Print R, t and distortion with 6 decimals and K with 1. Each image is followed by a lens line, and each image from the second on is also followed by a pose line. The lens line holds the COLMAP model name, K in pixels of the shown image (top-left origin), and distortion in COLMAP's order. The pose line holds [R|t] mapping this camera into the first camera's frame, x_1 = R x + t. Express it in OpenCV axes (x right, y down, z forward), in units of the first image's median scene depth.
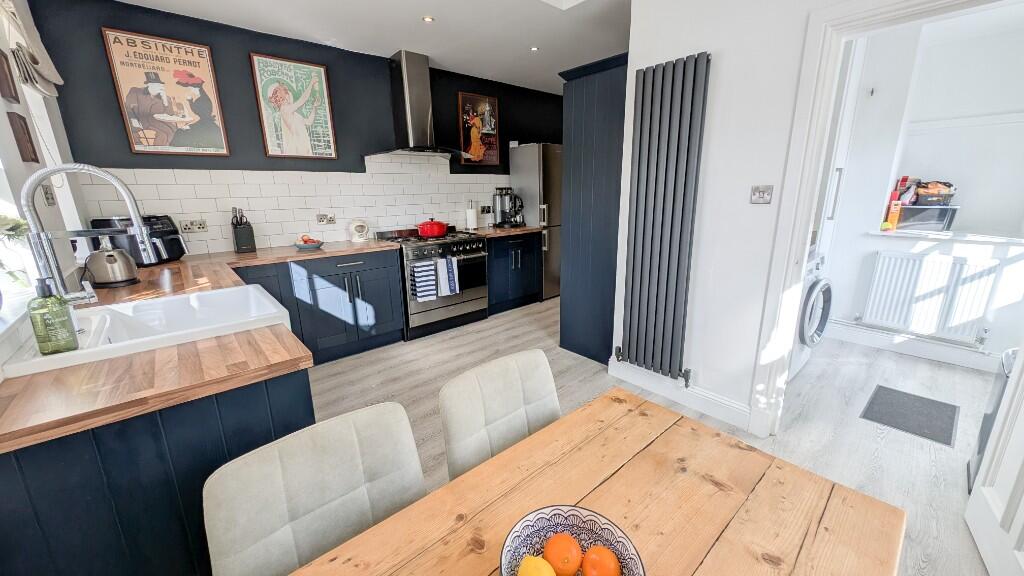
lens RADIAL K [[379.9, 0, 512.0], [0, 379.9, 288.0], [0, 0, 1]] dist [-0.000291, -0.007689]
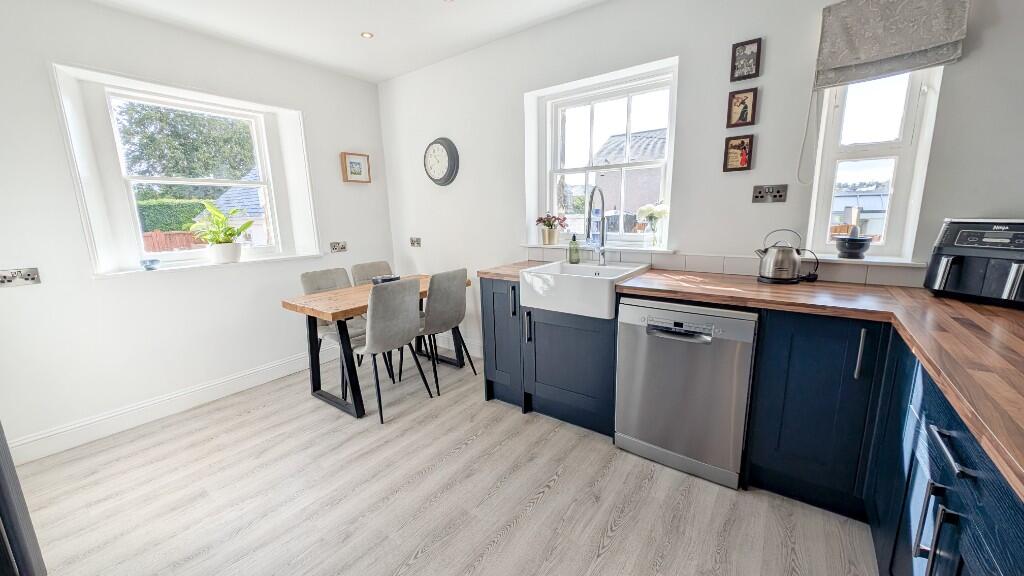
lens RADIAL K [[379.2, 0, 513.5], [0, 379.2, 286.0], [0, 0, 1]] dist [0.001816, -0.000081]
pose [[-0.979251, 0.077223, -0.187360, -0.083904], [-0.010265, 0.904462, 0.426432, -0.232351], [0.202390, 0.419507, -0.884902, 0.960284]]
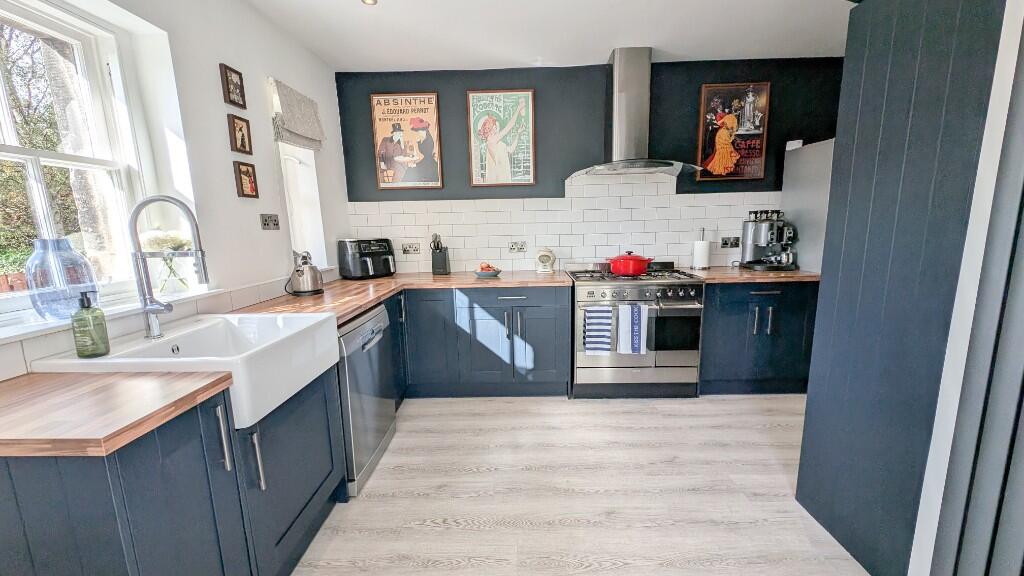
lens RADIAL K [[379.2, 0, 513.5], [0, 379.2, 286.0], [0, 0, 1]] dist [0.001816, -0.000081]
pose [[0.728757, 0.112409, -0.675483, 0.155640], [-0.159803, 0.987115, -0.008138, -0.071292], [0.665865, 0.113875, 0.737331, 0.284788]]
